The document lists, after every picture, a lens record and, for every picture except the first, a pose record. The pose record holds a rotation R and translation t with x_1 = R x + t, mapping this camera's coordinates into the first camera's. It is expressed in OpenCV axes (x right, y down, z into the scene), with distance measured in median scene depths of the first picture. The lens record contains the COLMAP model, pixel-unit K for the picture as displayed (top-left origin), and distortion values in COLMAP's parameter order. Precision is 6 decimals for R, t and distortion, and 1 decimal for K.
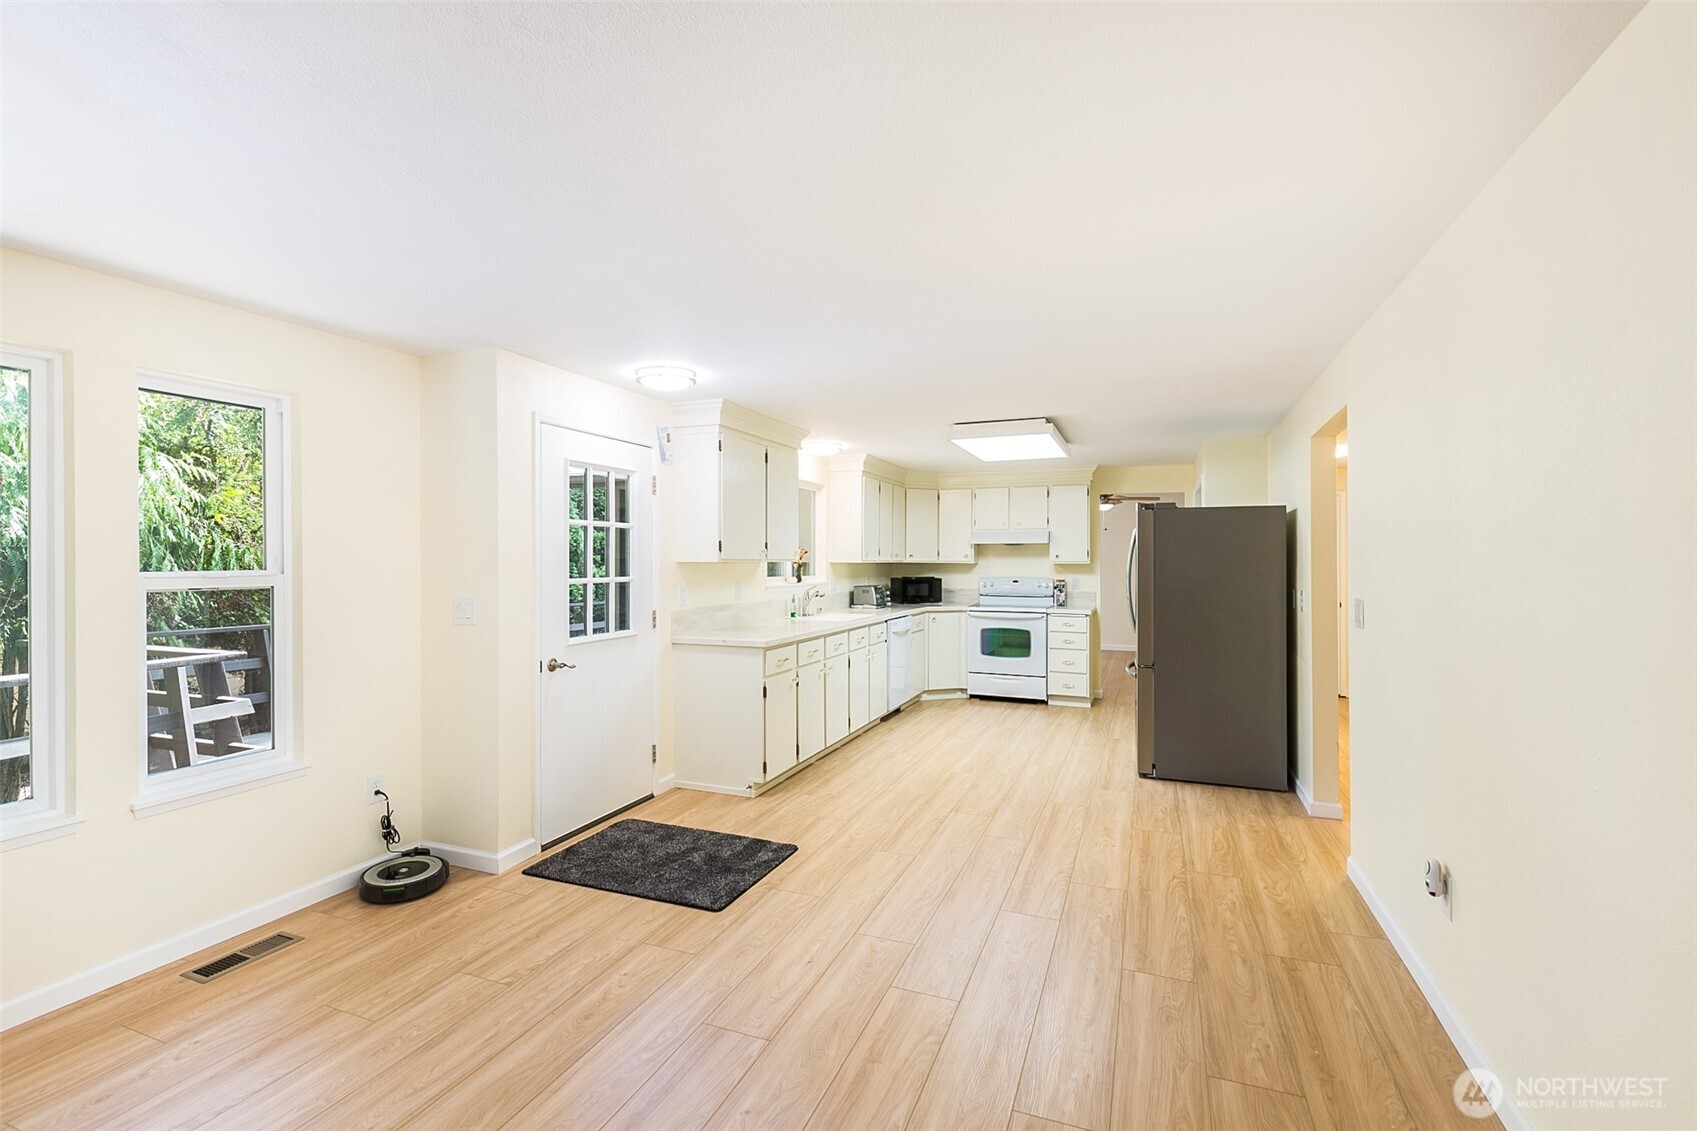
lens RADIAL K [[788.0, 0, 841.0], [0, 788.0, 561.8], [0, 0, 1]] dist [0.017515, -0.013255]
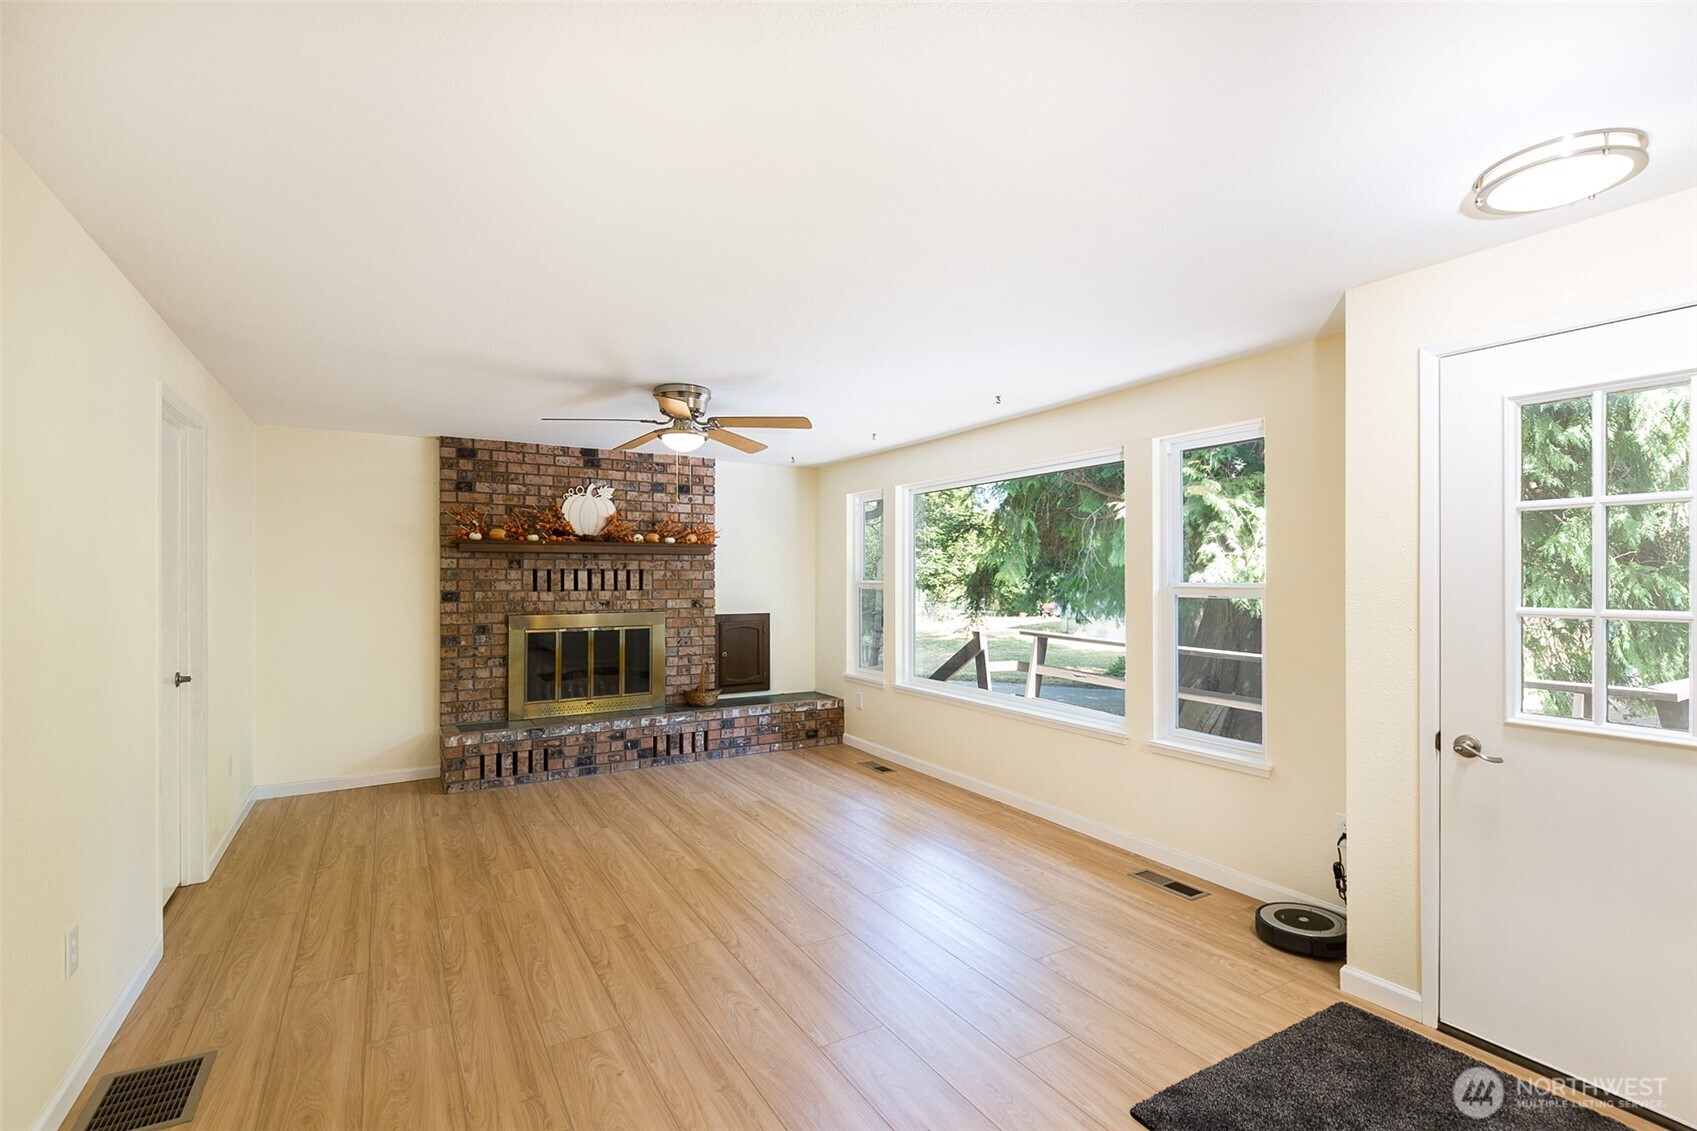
lens RADIAL K [[788.0, 0, 845.9], [0, 788.0, 573.6], [0, 0, 1]] dist [0.017515, -0.013255]
pose [[-0.631980, -0.002116, -0.774981, 0.518840], [0.003683, 0.999977, -0.005734, -0.002032], [0.774976, -0.006478, -0.631958, 1.267917]]
